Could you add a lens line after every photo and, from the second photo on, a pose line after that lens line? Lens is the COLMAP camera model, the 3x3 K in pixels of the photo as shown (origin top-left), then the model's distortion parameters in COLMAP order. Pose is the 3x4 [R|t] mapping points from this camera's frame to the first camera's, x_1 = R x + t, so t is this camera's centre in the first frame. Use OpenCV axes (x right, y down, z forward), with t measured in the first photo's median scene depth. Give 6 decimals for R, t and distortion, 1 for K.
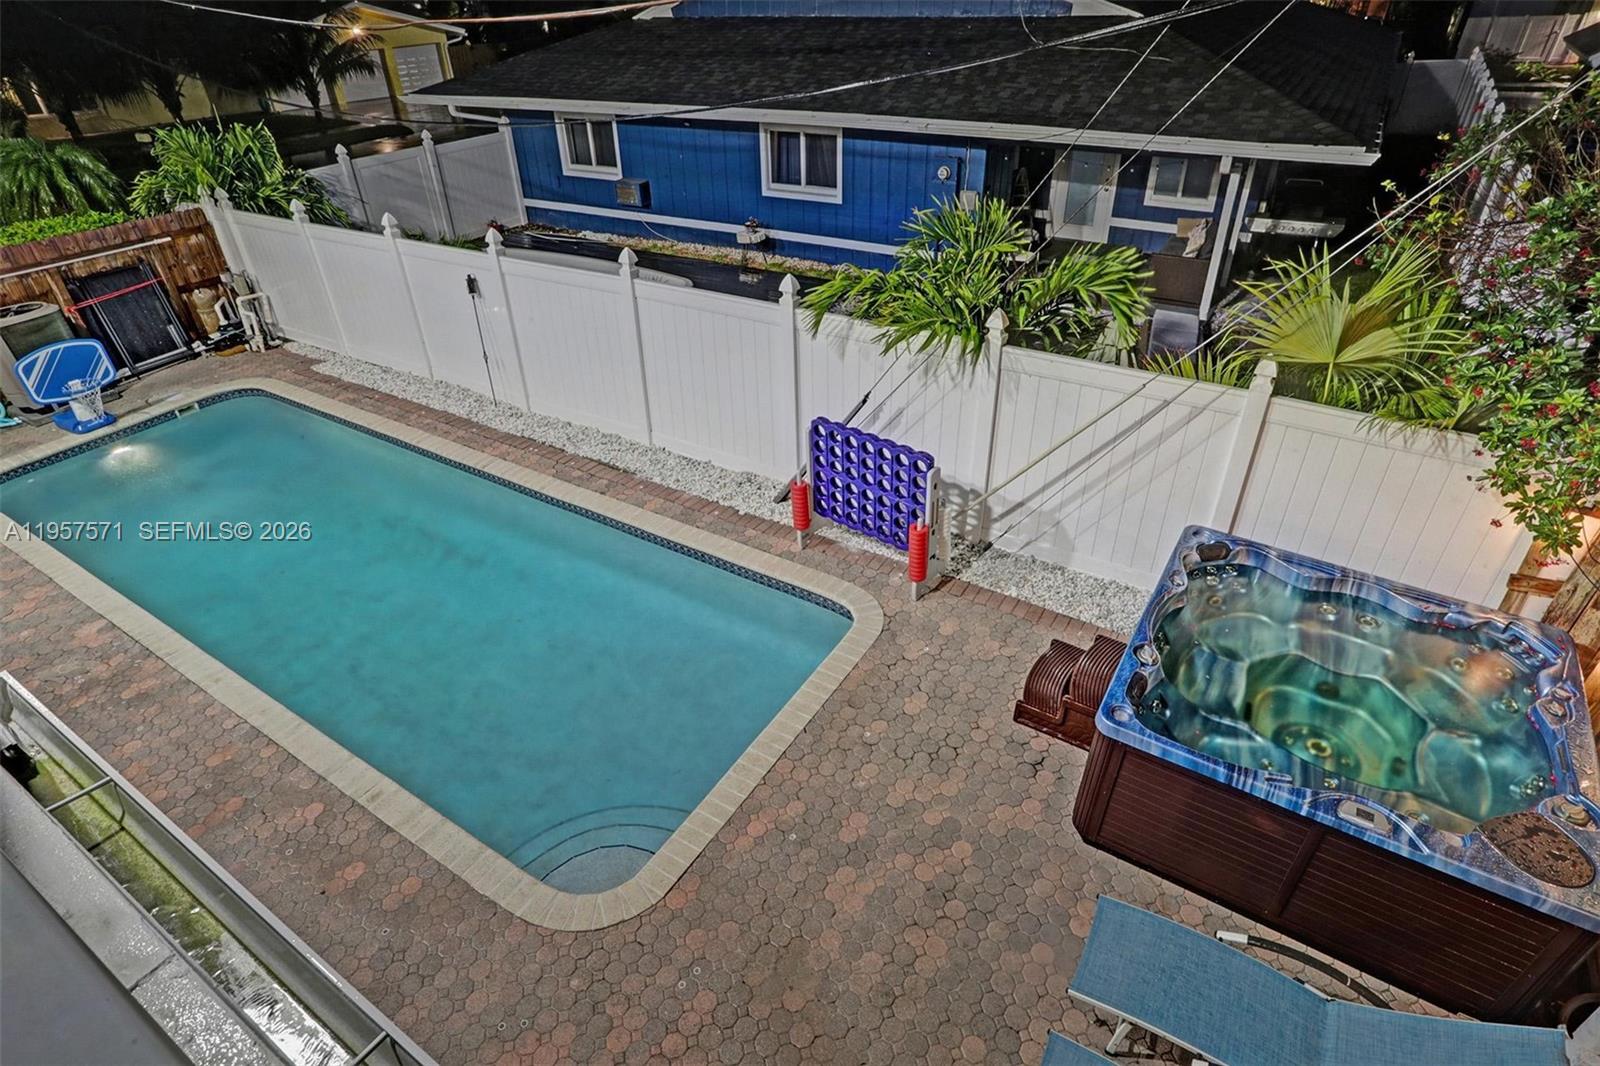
lens RADIAL K [[850.3, 0, 800.0], [0, 850.3, 533.0], [0, 0, 1]] dist [0.004500, 0.001141]
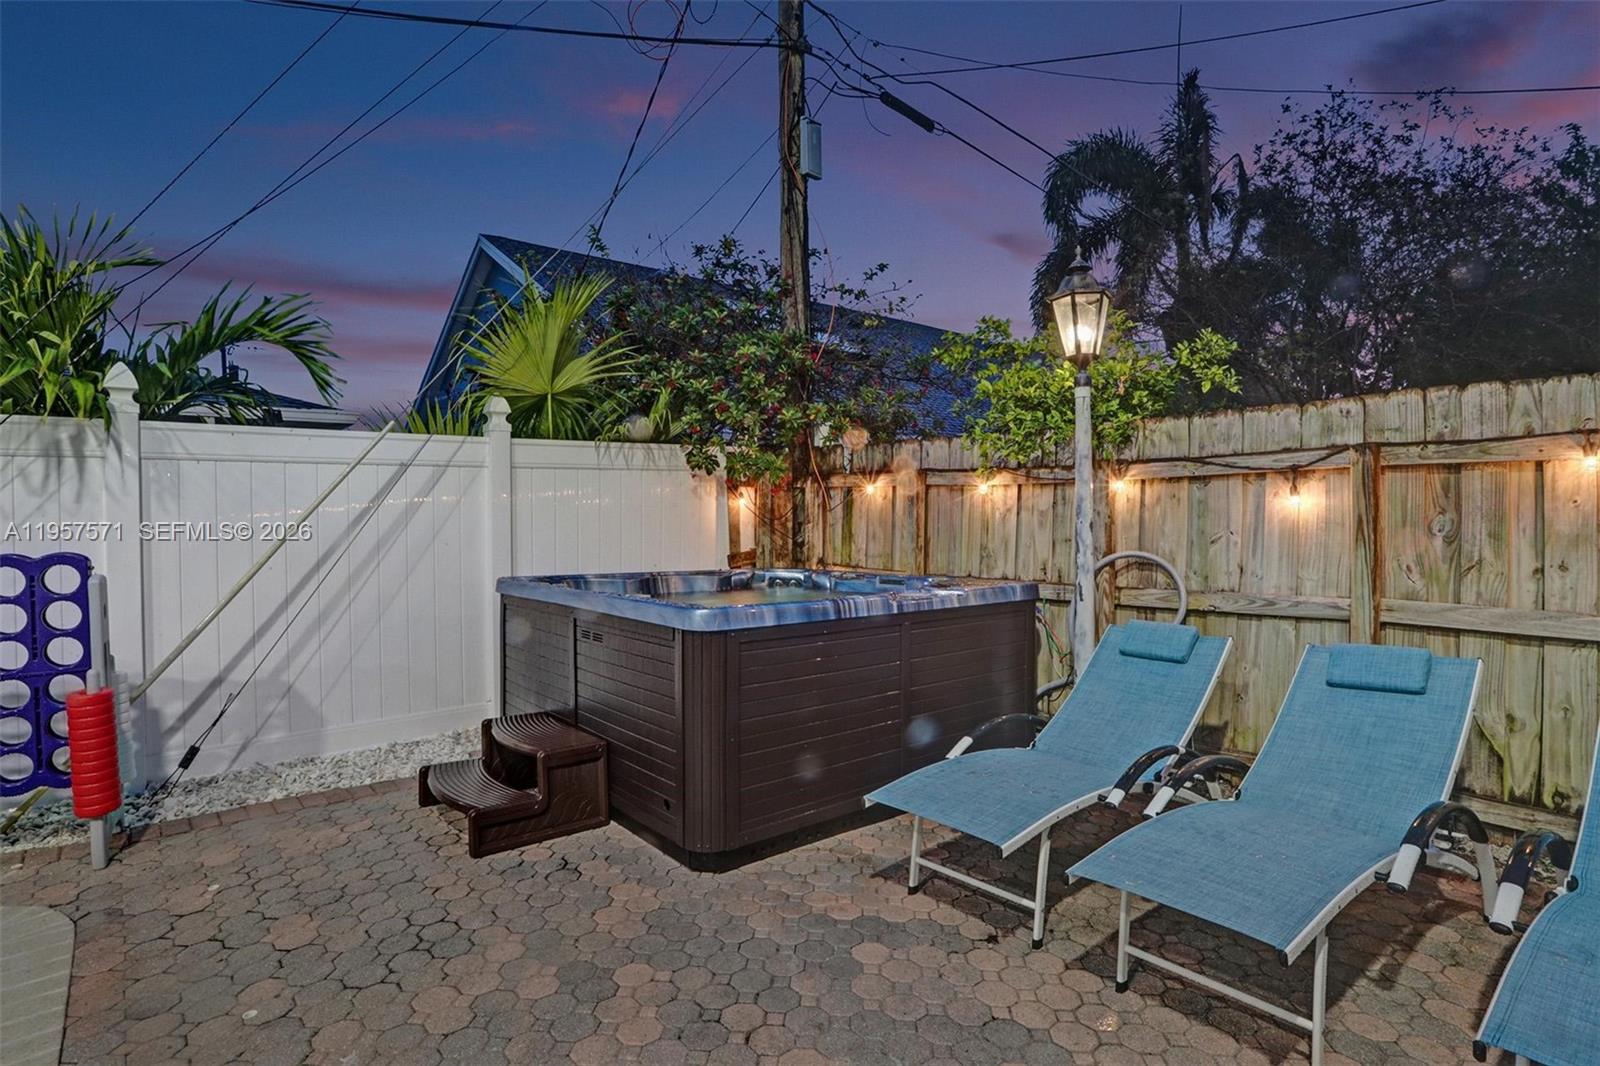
lens RADIAL K [[811.0, 0, 792.0], [0, 811.0, 527.1], [0, 0, 1]] dist [-0.032941, 0.000166]
pose [[0.315531, 0.008284, 0.948879, -0.185791], [0.529732, 0.828103, -0.183382, 0.234030], [-0.787289, 0.560515, 0.256904, 0.532418]]
